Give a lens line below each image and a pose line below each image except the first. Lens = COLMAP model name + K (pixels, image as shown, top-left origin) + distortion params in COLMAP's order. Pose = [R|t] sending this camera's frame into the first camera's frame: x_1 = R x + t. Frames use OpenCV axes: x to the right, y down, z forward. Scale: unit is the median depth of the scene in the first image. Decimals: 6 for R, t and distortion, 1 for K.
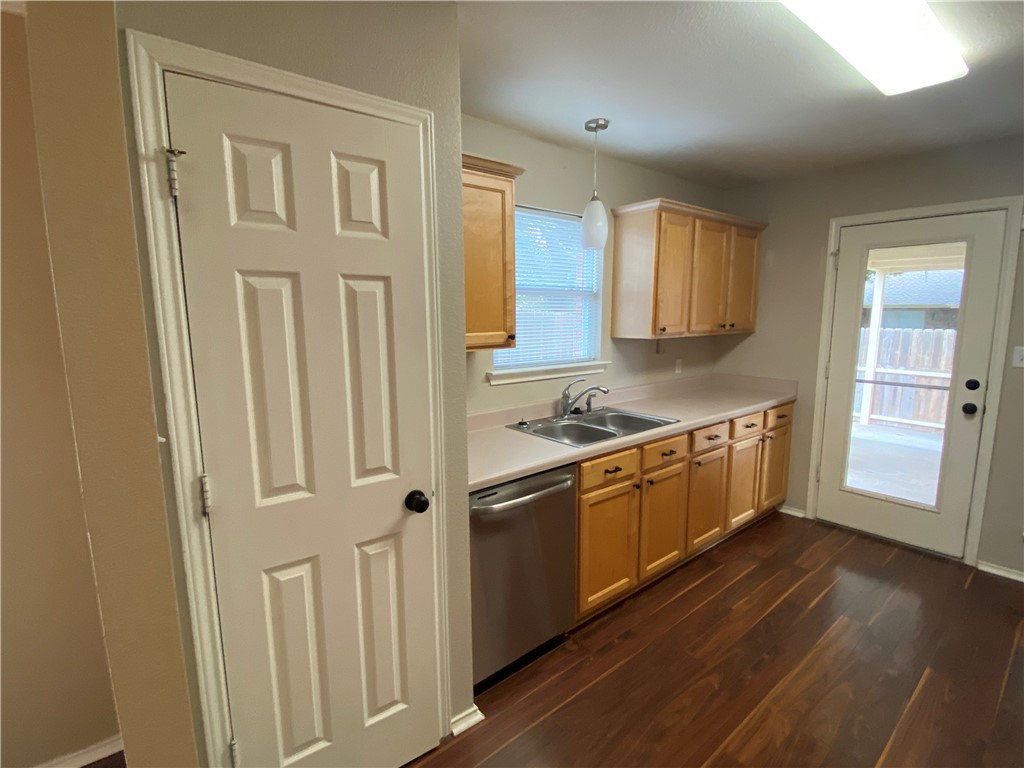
lens RADIAL K [[488.3, 0, 511.0], [0, 488.3, 389.1], [0, 0, 1]] dist [0.019863, -0.018271]
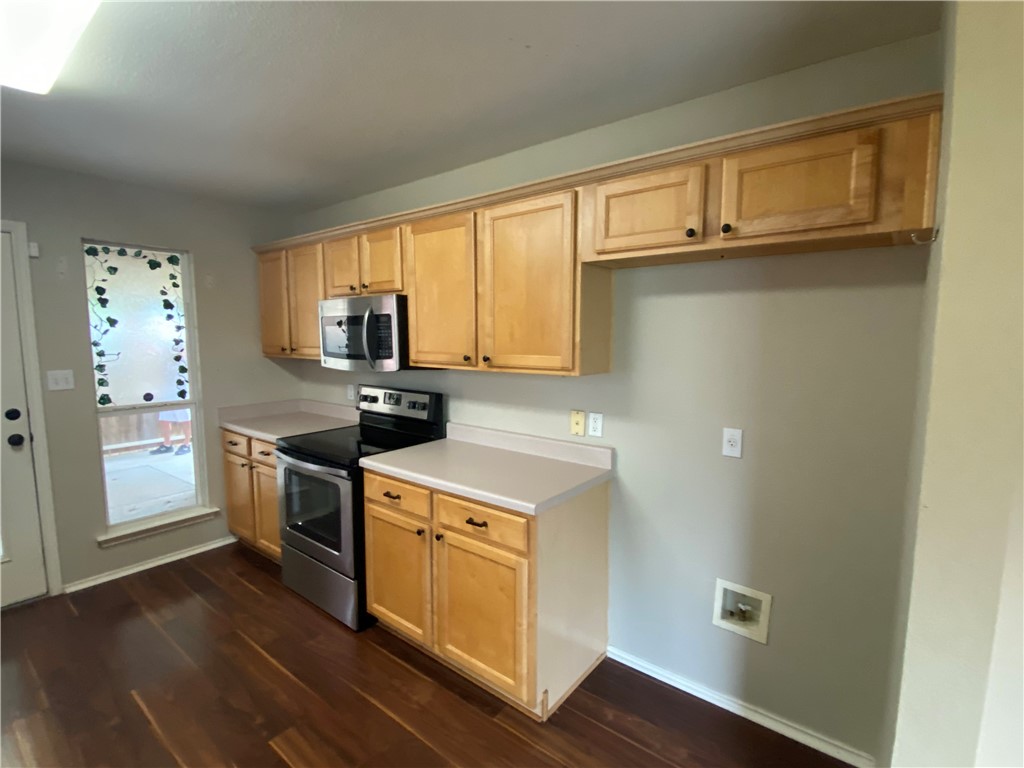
lens RADIAL K [[488.3, 0, 506.0], [0, 488.3, 387.5], [0, 0, 1]] dist [0.019863, -0.018271]
pose [[-0.220992, -0.096796, 0.970460, -0.170032], [0.146969, 0.980394, 0.131254, -0.043039], [-0.964138, 0.171634, -0.202433, 0.267206]]
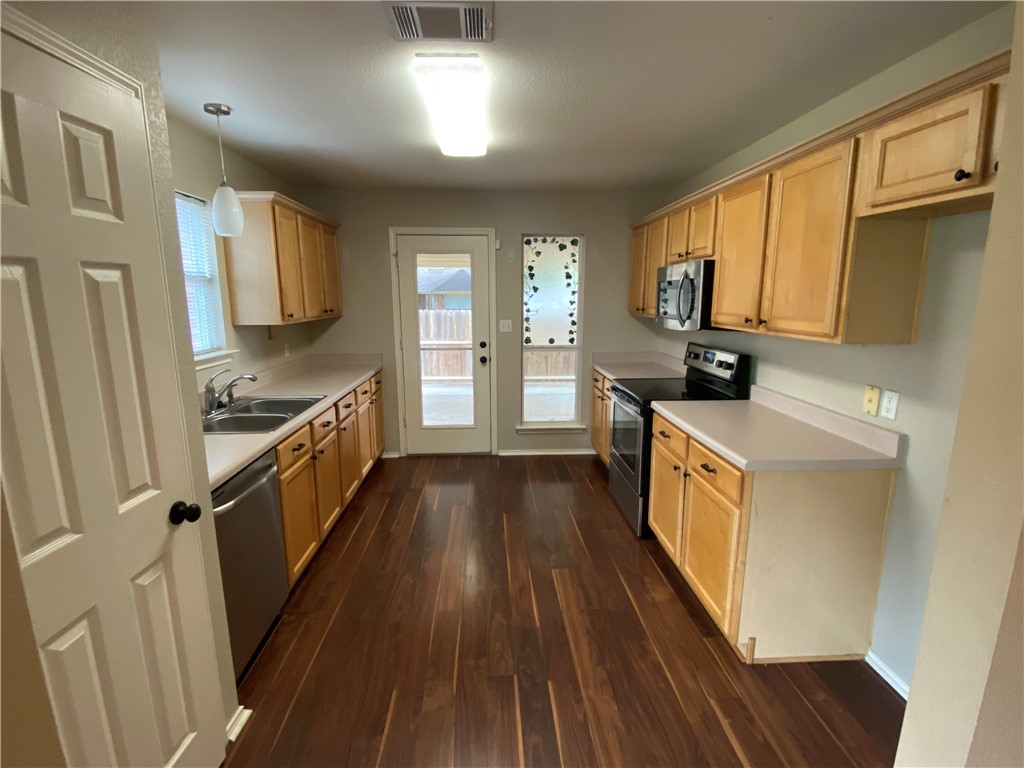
lens RADIAL K [[488.3, 0, 509.6], [0, 488.3, 392.4], [0, 0, 1]] dist [0.019863, -0.018271]
pose [[0.590679, -0.153919, 0.792090, -0.299939], [0.121059, 0.987432, 0.101601, -0.006771], [-0.797774, 0.035876, 0.601889, -0.030879]]
